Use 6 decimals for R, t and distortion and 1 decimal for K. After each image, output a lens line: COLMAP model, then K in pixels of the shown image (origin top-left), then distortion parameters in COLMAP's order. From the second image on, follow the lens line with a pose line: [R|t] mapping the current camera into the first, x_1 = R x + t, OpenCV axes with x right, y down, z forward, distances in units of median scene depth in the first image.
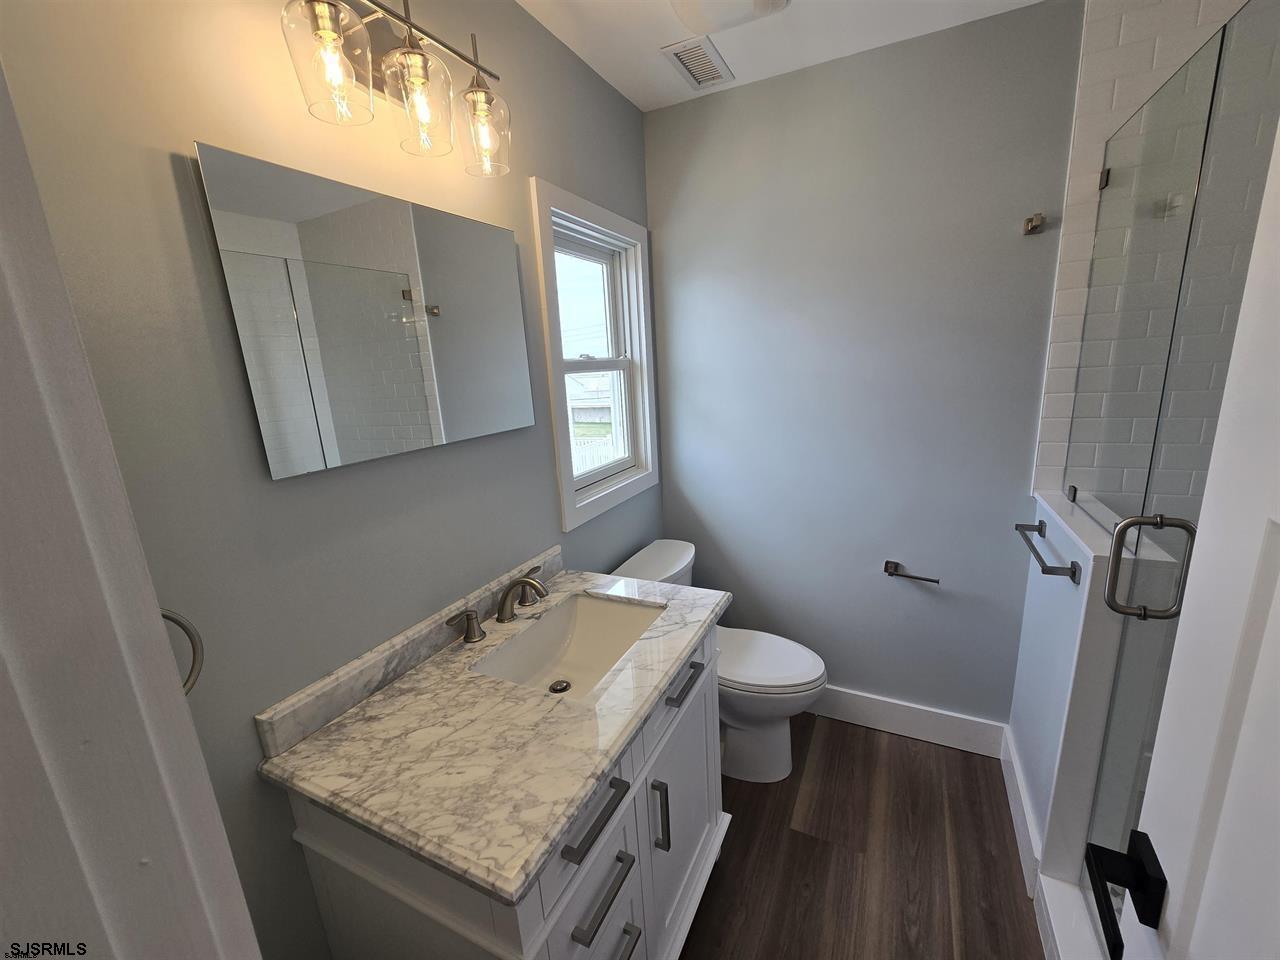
lens RADIAL K [[524.4, 0, 644.3], [0, 524.4, 486.2], [0, 0, 1]] dist [-0.002654, -0.000268]
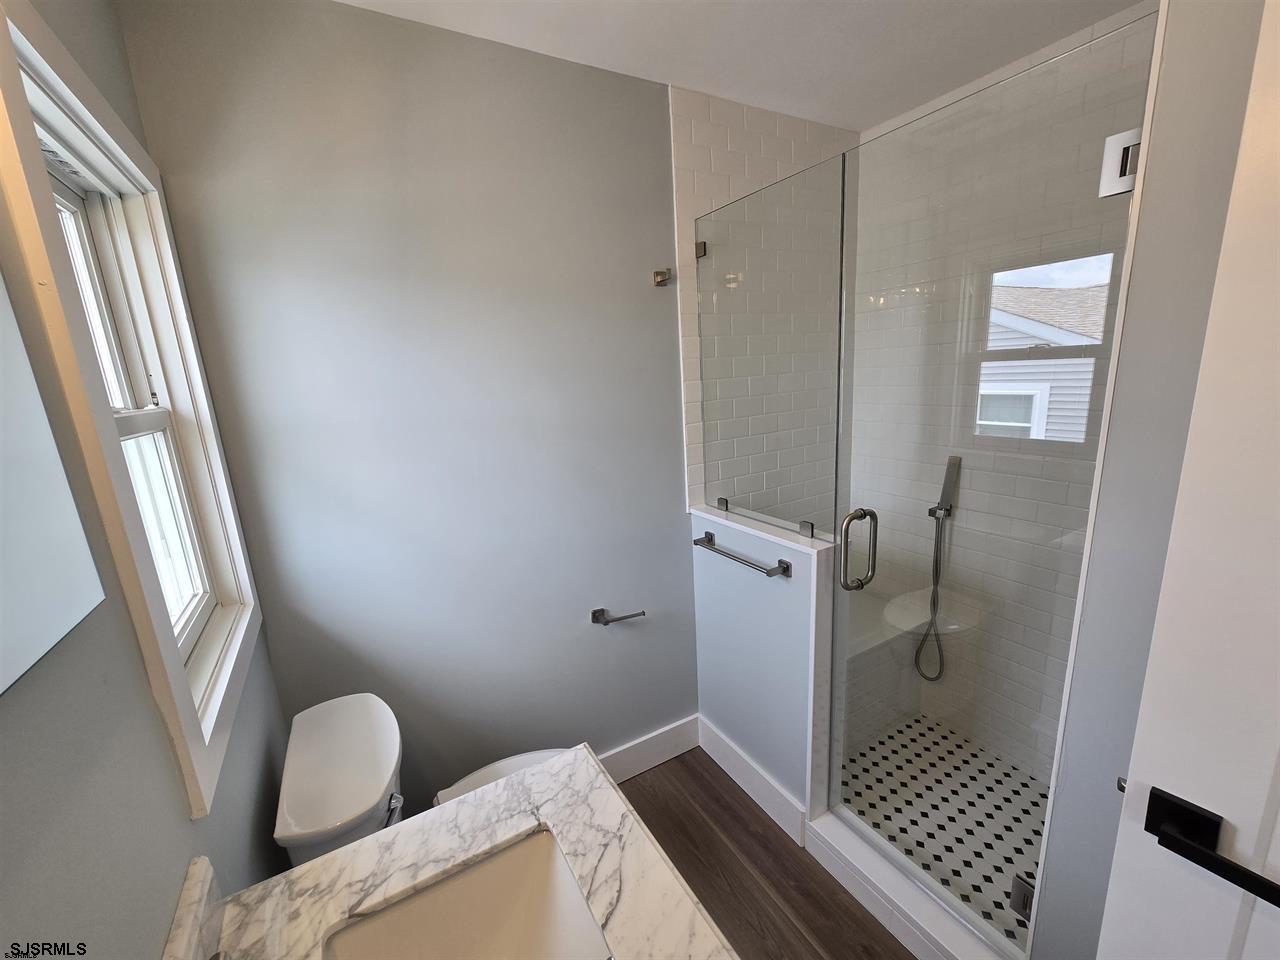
lens RADIAL K [[524.4, 0, 644.3], [0, 524.4, 486.2], [0, 0, 1]] dist [-0.002654, -0.000268]
pose [[0.554468, -0.159906, 0.816698, -0.250902], [0.211745, 0.976176, 0.047375, -0.116929], [-0.804816, 0.146664, 0.575118, 0.422953]]
